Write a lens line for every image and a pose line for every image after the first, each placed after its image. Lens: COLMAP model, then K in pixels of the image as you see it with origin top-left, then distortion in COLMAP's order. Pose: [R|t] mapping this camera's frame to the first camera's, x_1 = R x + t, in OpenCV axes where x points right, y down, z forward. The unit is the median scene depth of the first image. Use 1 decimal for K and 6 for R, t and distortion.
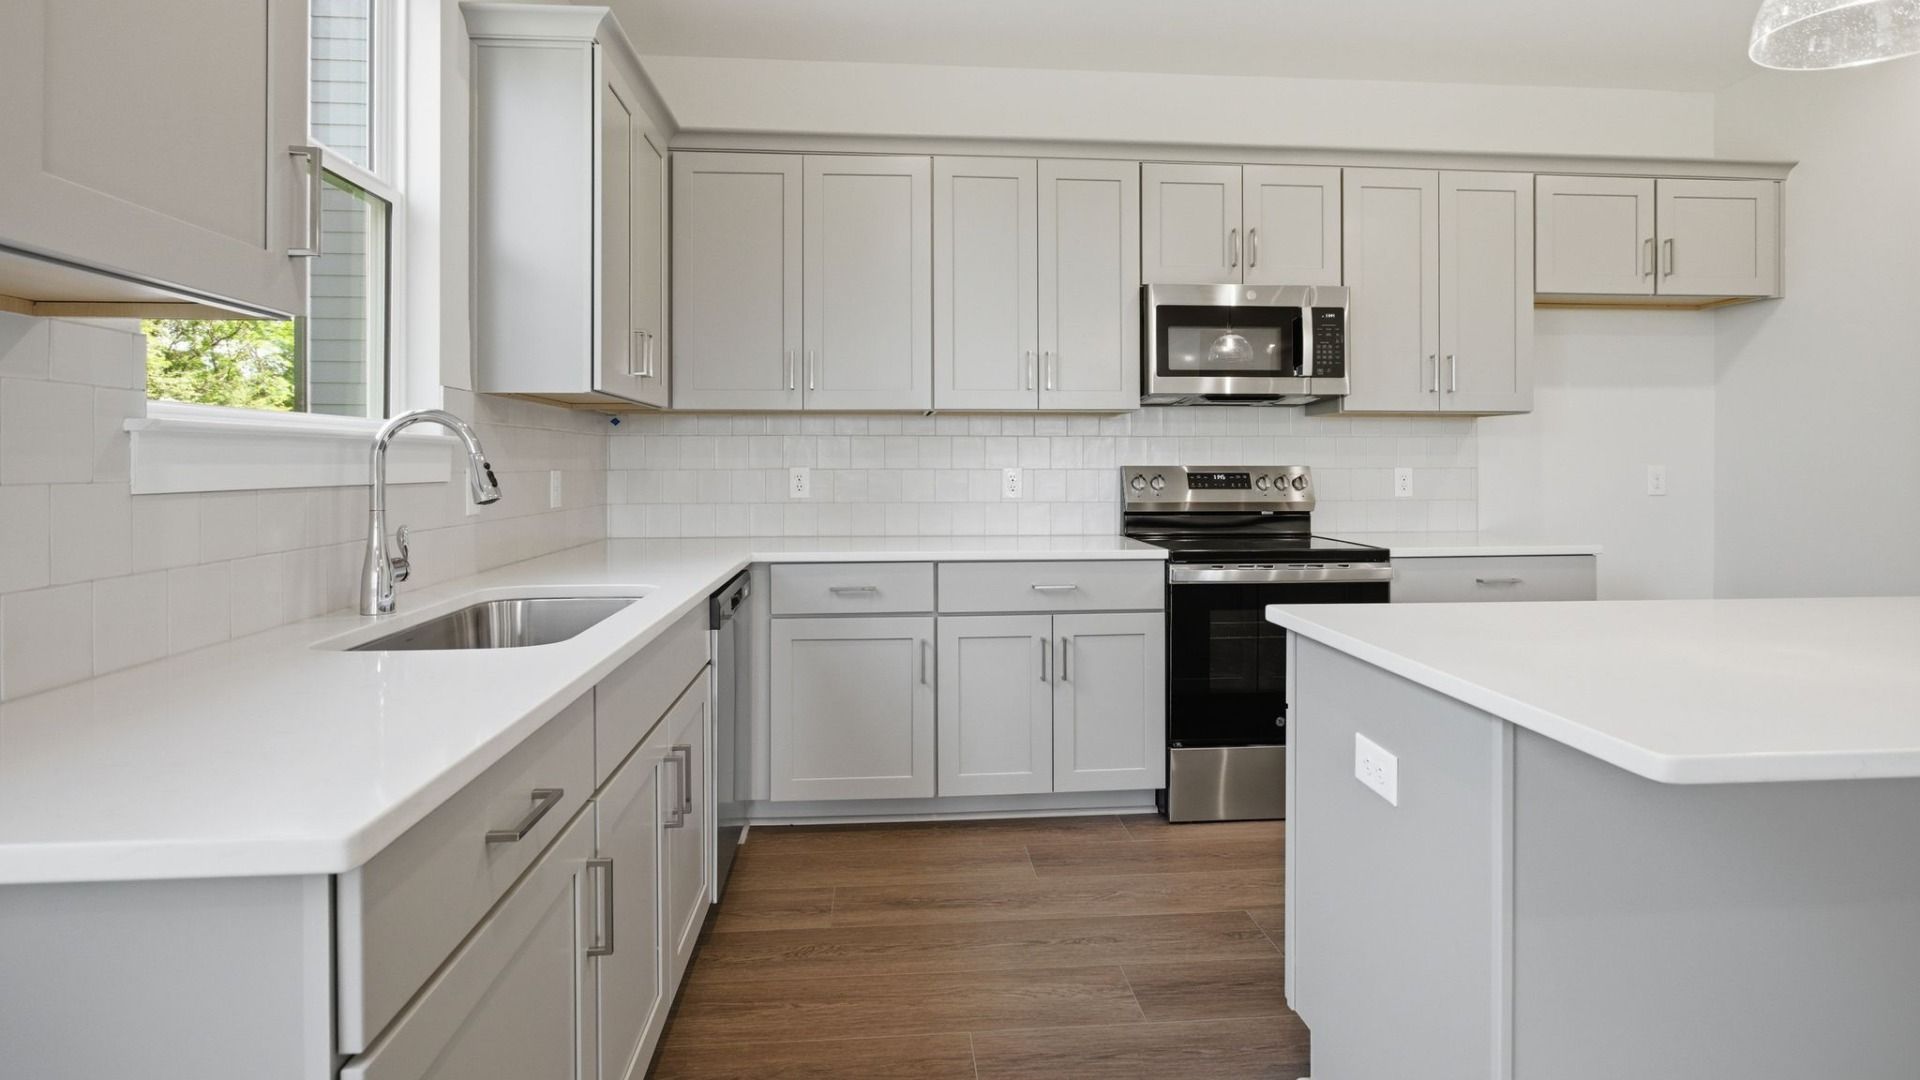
lens RADIAL K [[924.0, 0, 958.8], [0, 924.0, 452.1], [0, 0, 1]] dist [0.000090, 0.000183]
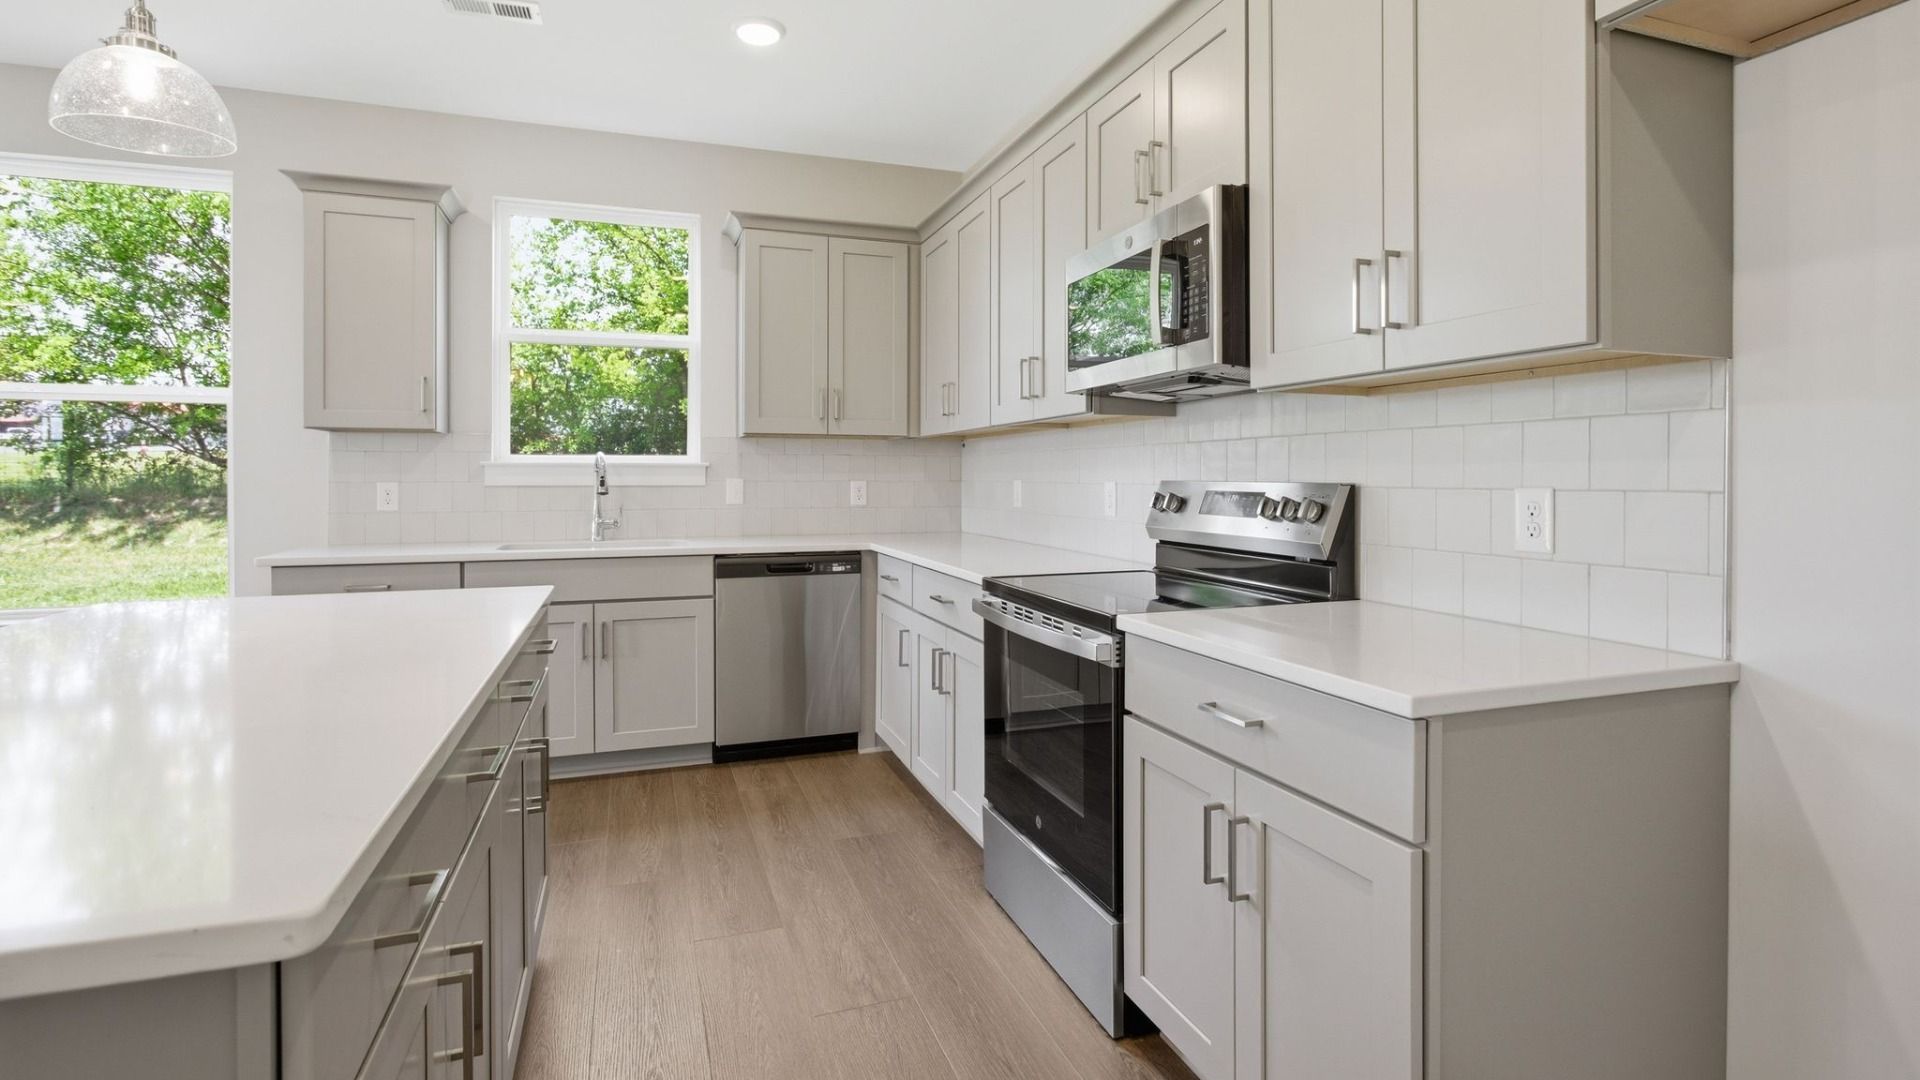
lens RADIAL K [[926.3, 0, 958.9], [0, 926.3, 478.1], [0, 0, 1]] dist [0.002068, 0.000303]
pose [[0.245563, 0.000108, -0.969381, 1.016082], [0.007112, 0.999973, 0.001913, 0.010461], [0.969355, -0.007365, 0.245556, 0.720896]]
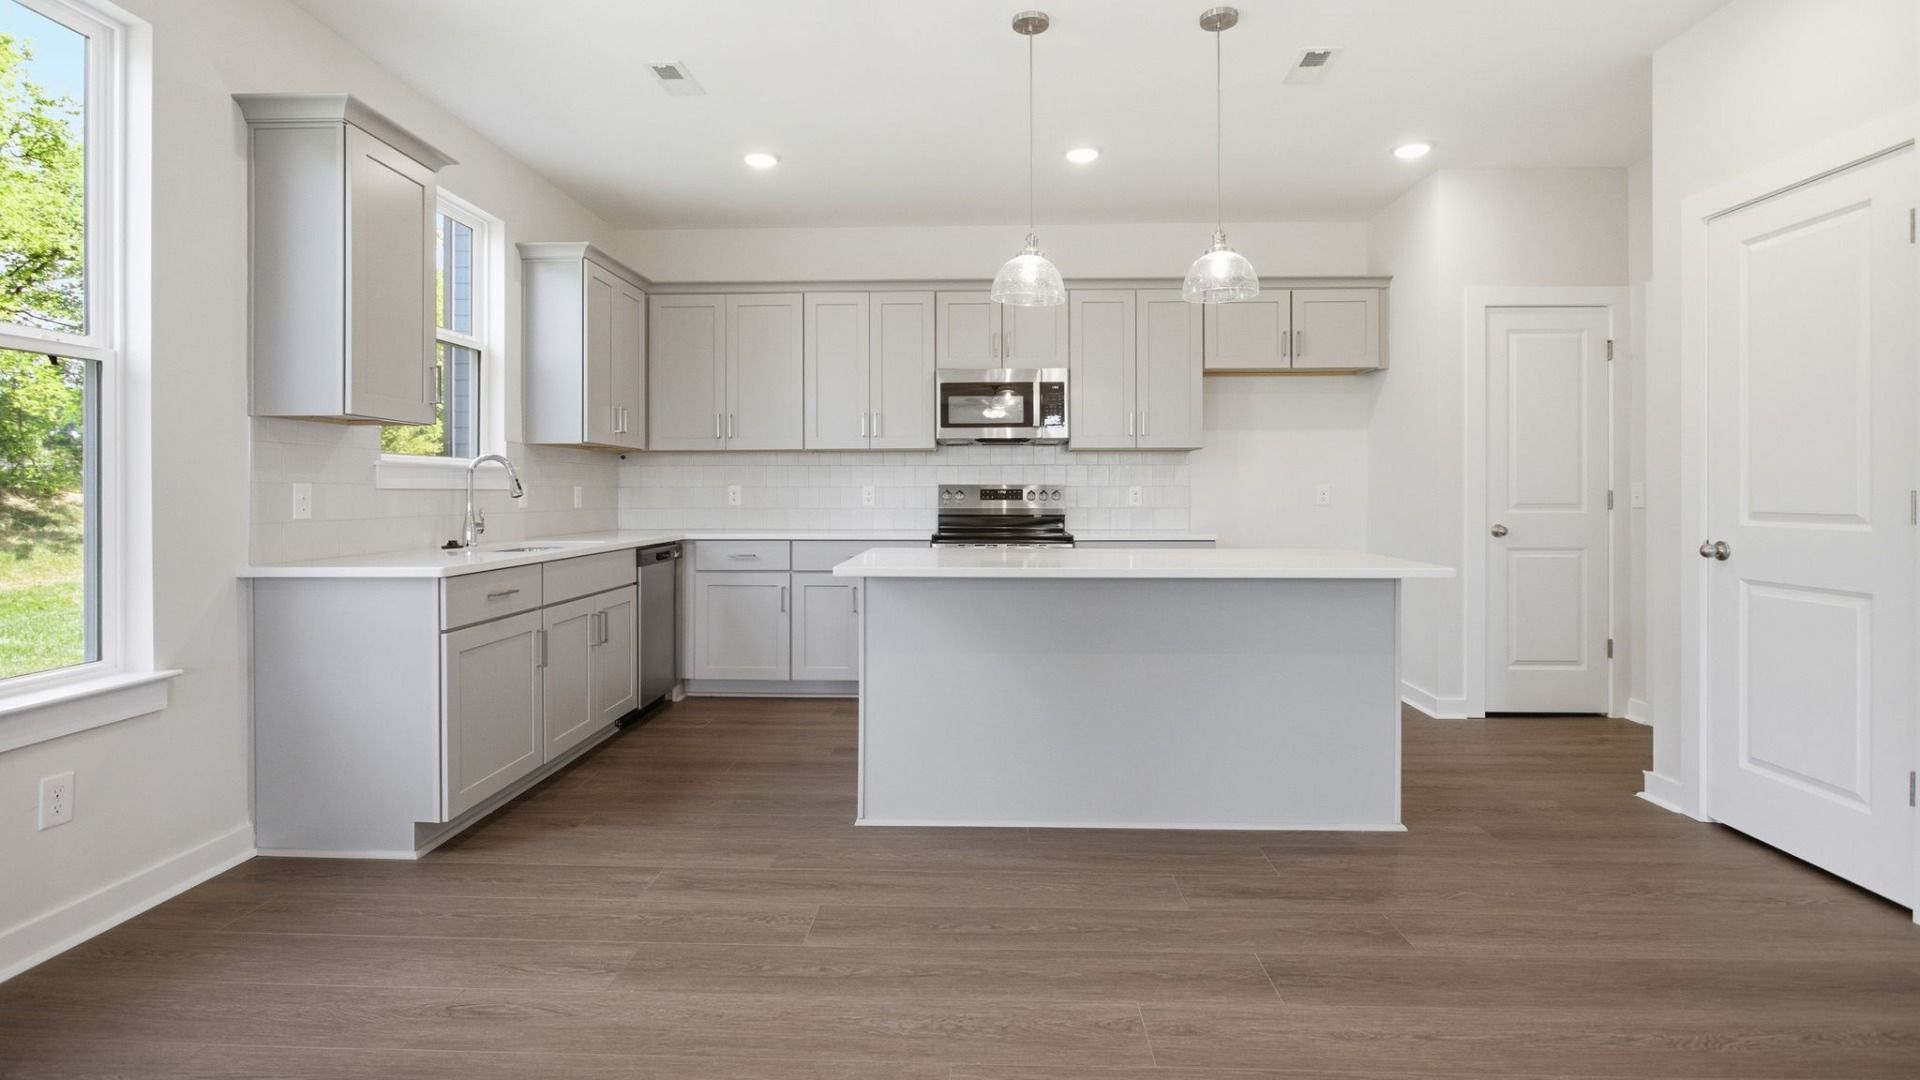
lens RADIAL K [[926.3, 0, 958.9], [0, 926.3, 478.1], [0, 0, 1]] dist [0.002068, 0.000303]
pose [[0.992770, -0.001753, -0.120019, 0.448051], [0.001297, 0.999992, -0.003882, 0.011257], [0.120025, 0.003698, 0.992764, -0.595083]]
